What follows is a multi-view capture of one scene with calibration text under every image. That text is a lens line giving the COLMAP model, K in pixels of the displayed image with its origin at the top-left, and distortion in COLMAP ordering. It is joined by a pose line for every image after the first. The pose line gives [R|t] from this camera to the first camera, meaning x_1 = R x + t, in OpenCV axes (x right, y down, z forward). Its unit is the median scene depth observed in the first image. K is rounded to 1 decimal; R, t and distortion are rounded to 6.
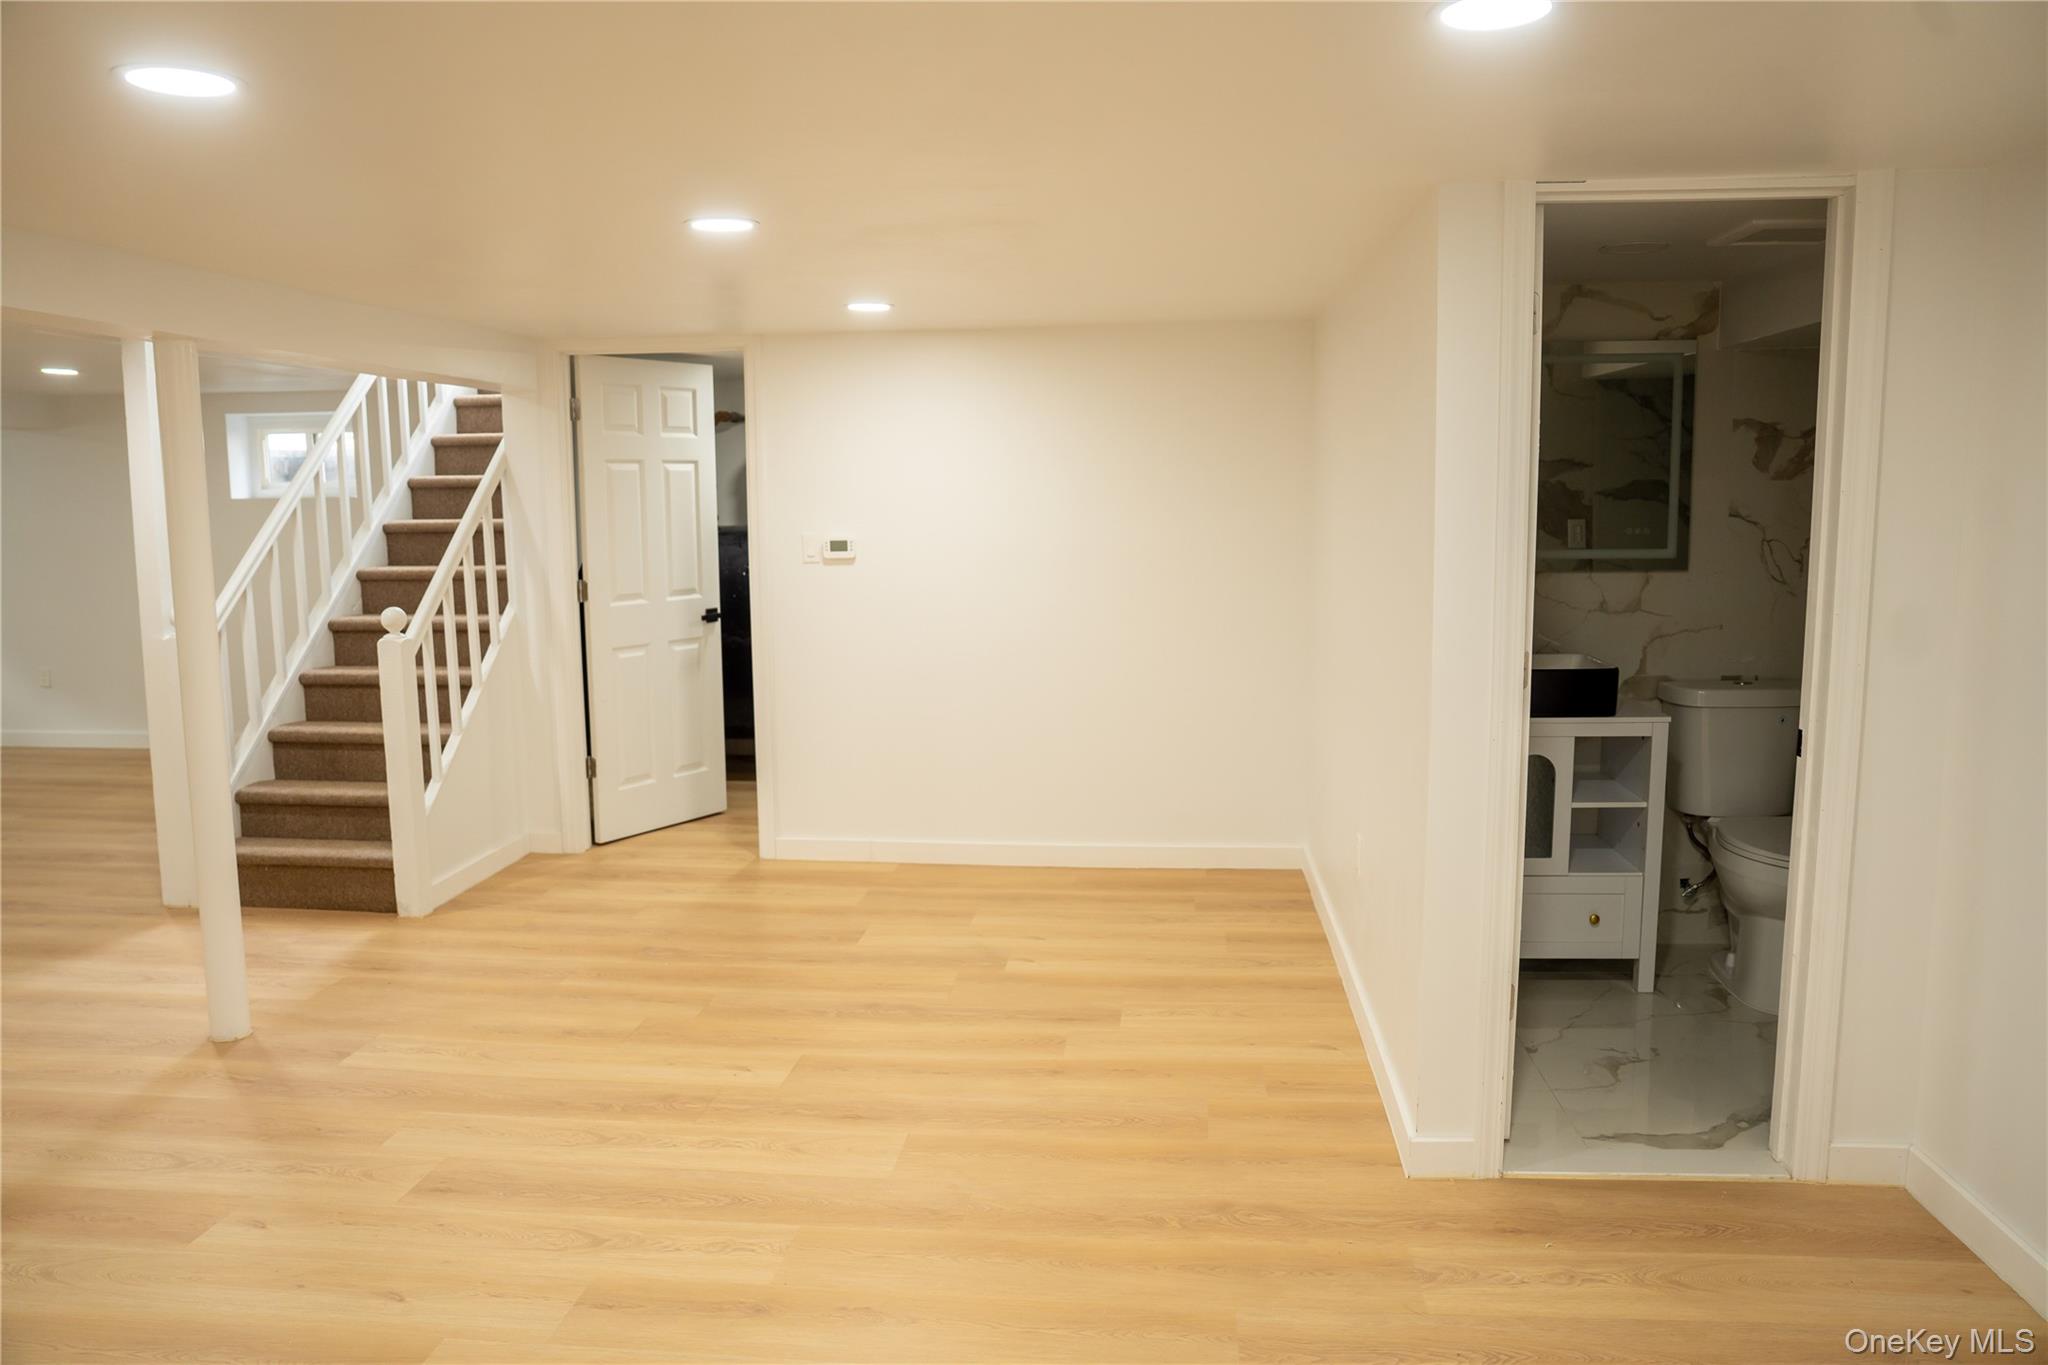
lens RADIAL K [[1420.8, 0, 1027.8], [0, 1420.8, 698.9], [0, 0, 1]] dist [-0.116479, 0.095263]
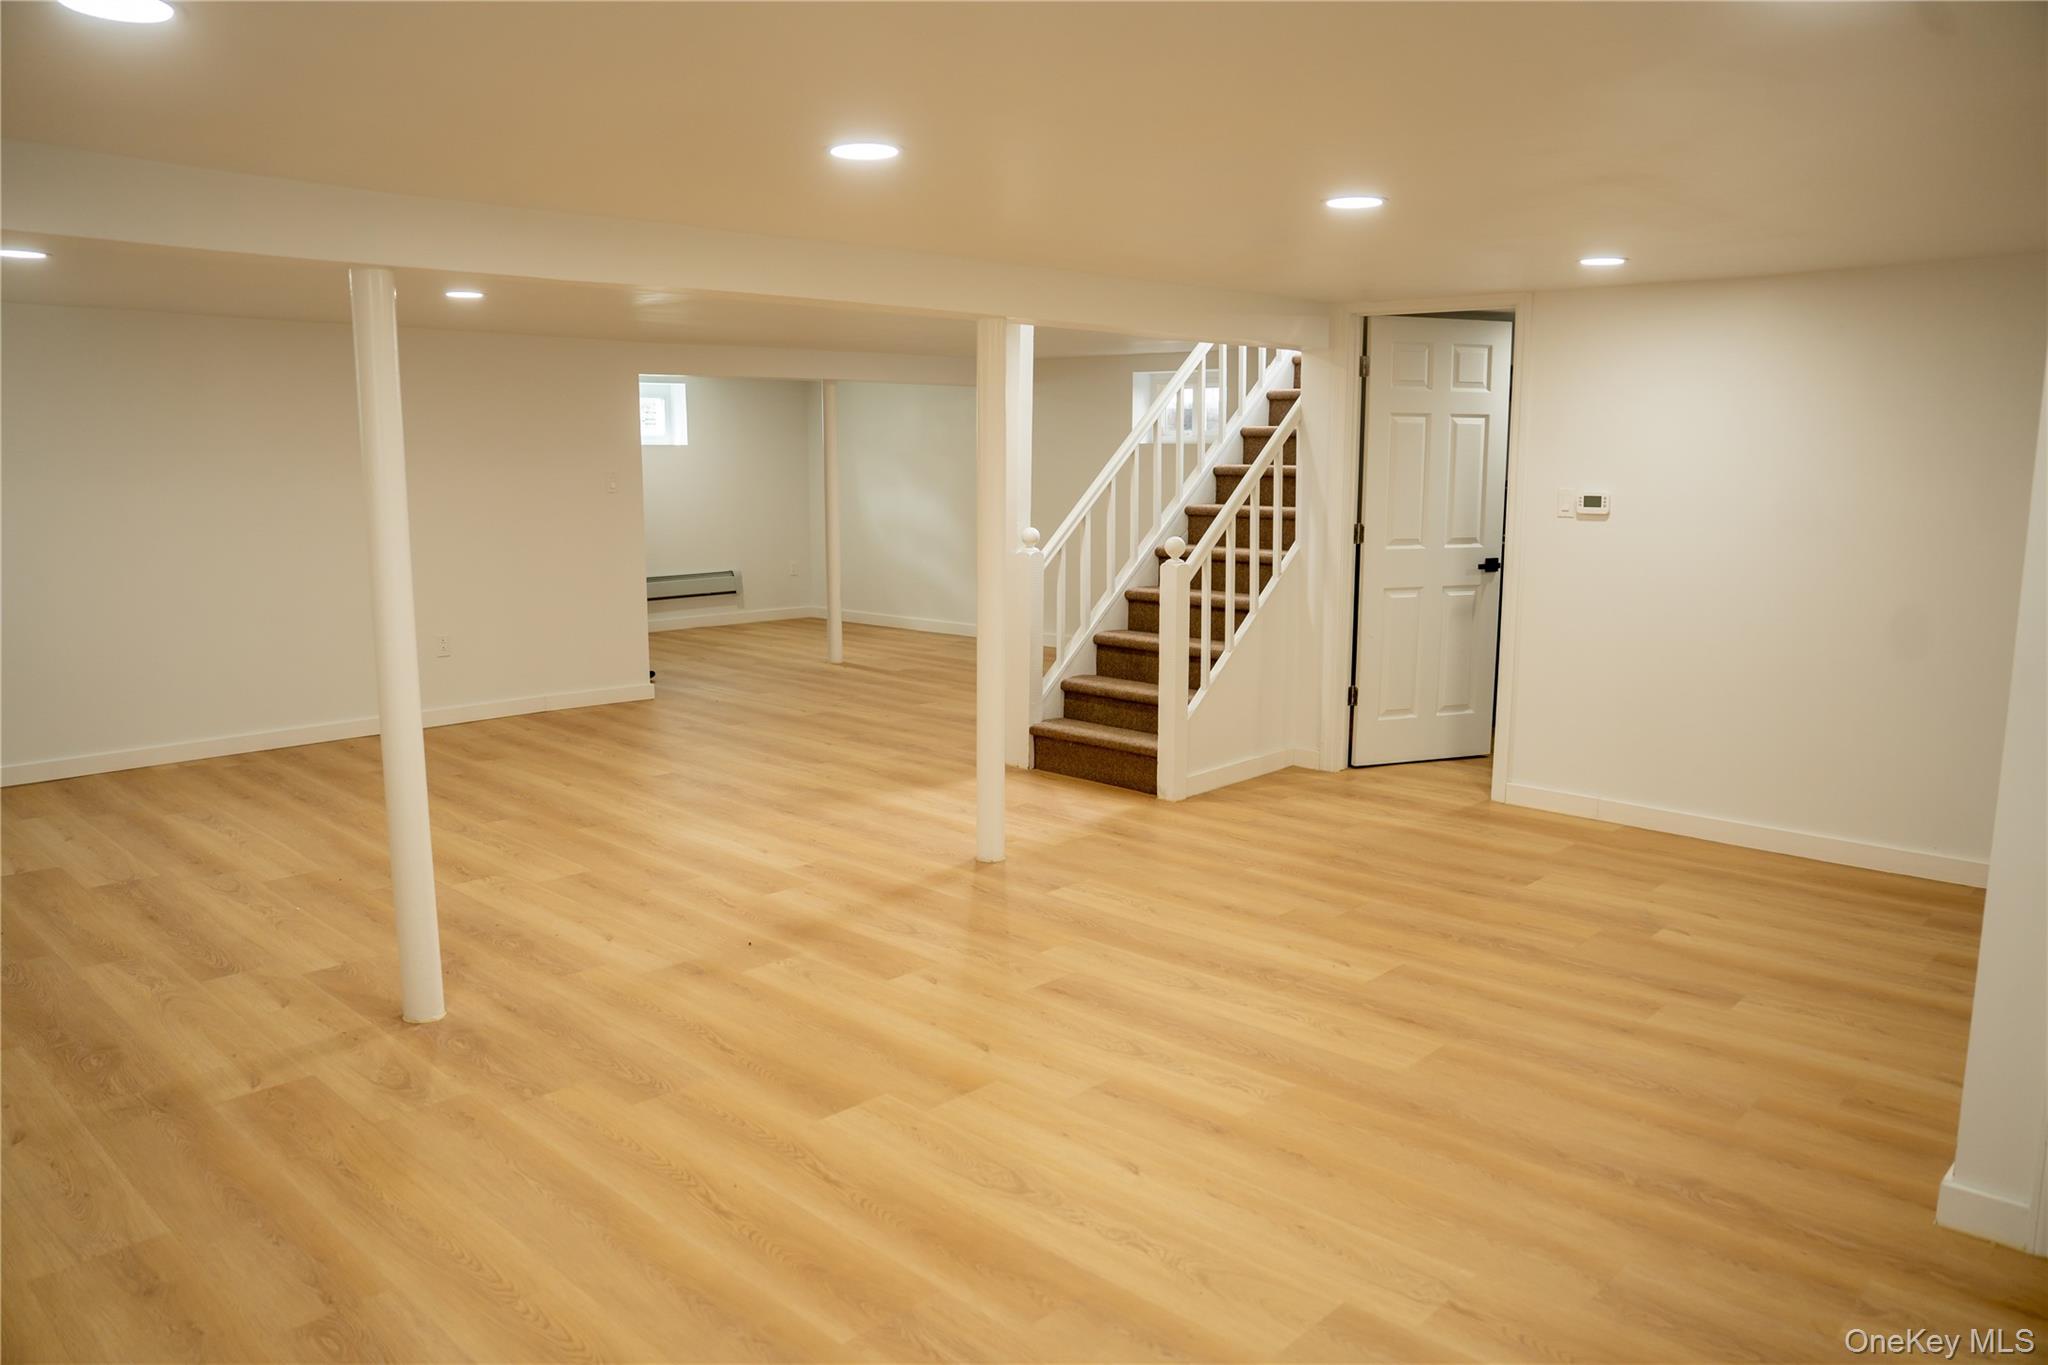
lens RADIAL K [[1420.8, 0, 1027.8], [0, 1420.8, 698.9], [0, 0, 1]] dist [-0.116479, 0.095263]
pose [[0.787952, 0.112029, -0.605459, 0.184326], [-0.091836, 0.993693, 0.064349, 0.004461], [0.608849, 0.004899, 0.793271, -0.029168]]
